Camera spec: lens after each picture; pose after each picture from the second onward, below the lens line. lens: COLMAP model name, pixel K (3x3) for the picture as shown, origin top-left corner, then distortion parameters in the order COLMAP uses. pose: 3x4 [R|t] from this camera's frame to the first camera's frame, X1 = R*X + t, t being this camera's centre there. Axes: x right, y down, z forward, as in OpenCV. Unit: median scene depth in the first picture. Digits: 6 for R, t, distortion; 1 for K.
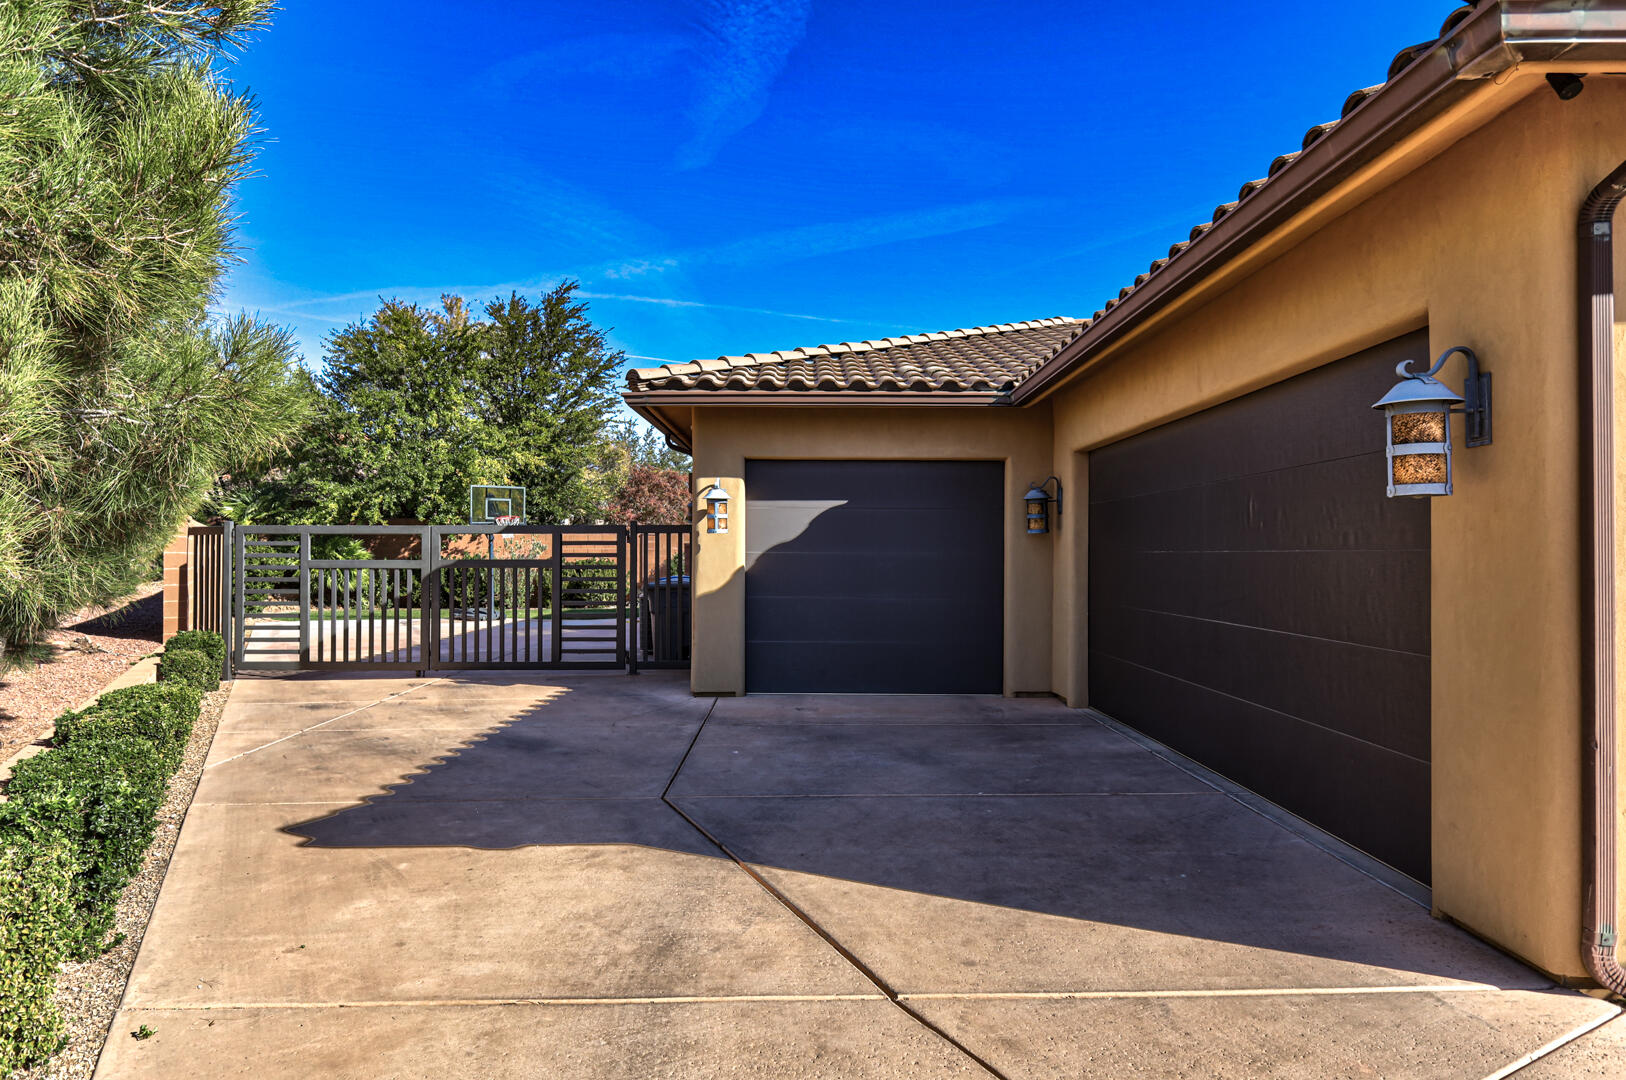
lens RADIAL K [[1061.7, 0, 813.0], [0, 1061.7, 540.0], [0, 0, 1]] dist [-0.002126, 0.000002]
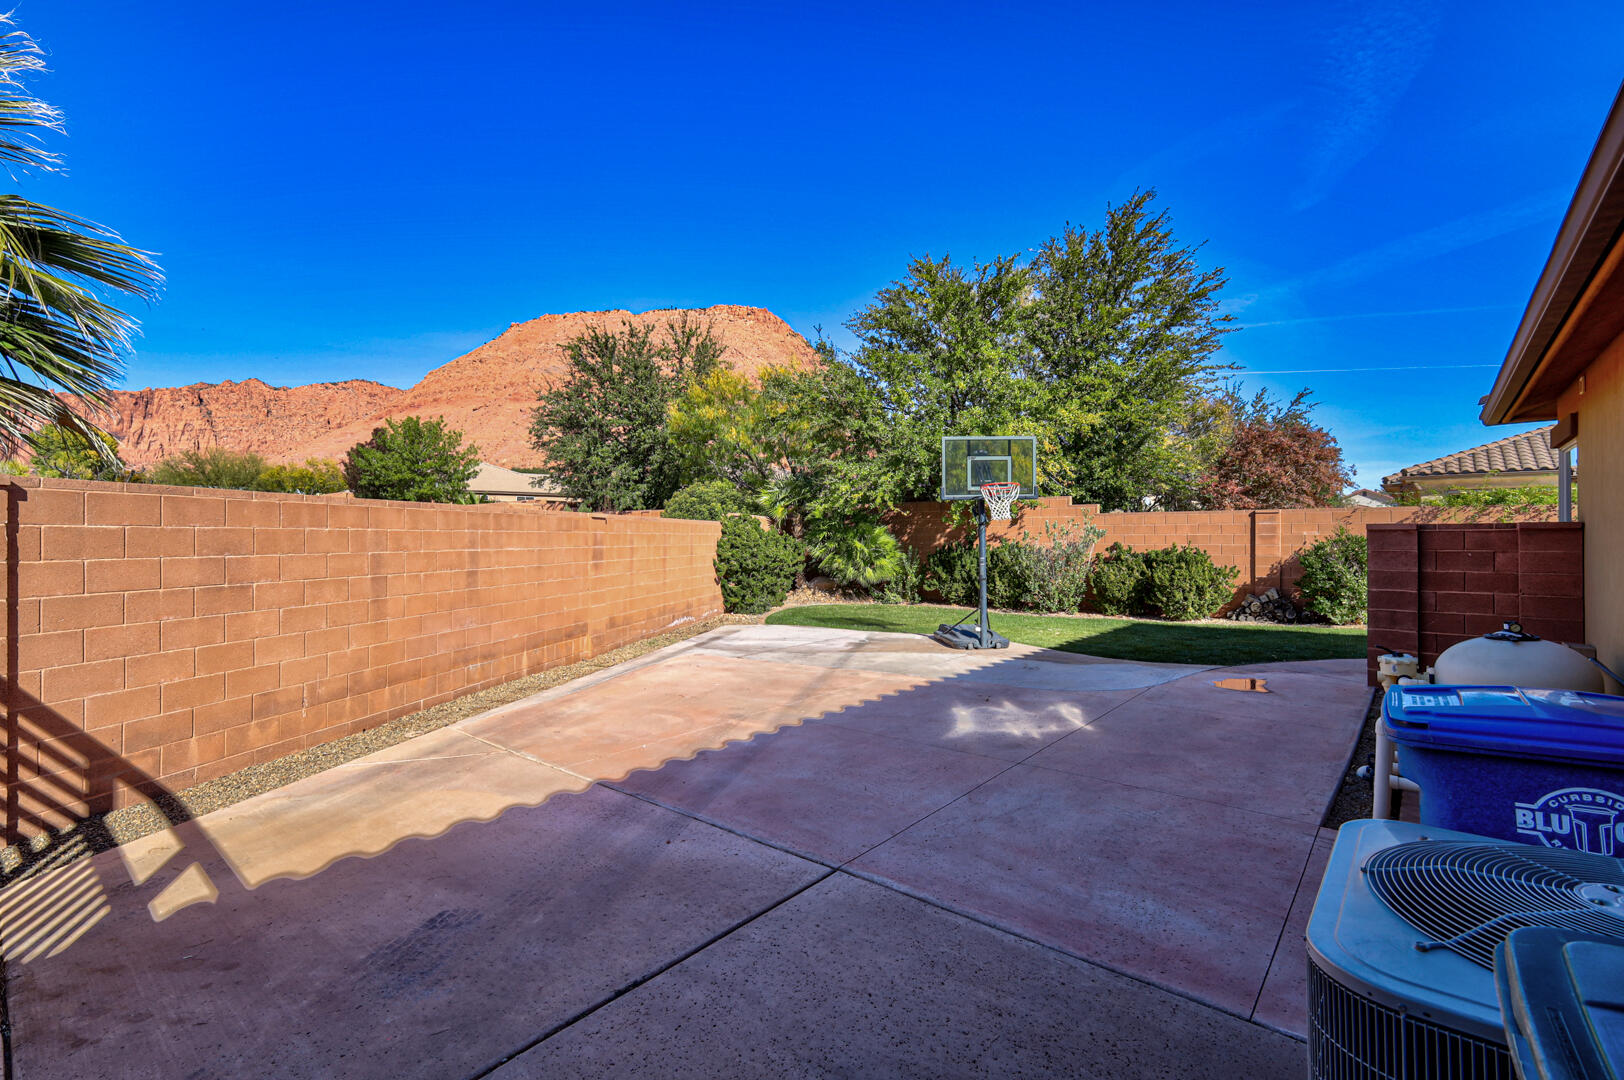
lens RADIAL K [[700.3, 0, 812.0], [0, 700.3, 540.0], [0, 0, 1]] dist [-0.000121, -0.000009]
pose [[0.755993, -0.000618, -0.654580, -0.078111], [0.012844, 0.999821, 0.013890, 0.002301], [0.654454, -0.018908, 0.755865, 0.456686]]
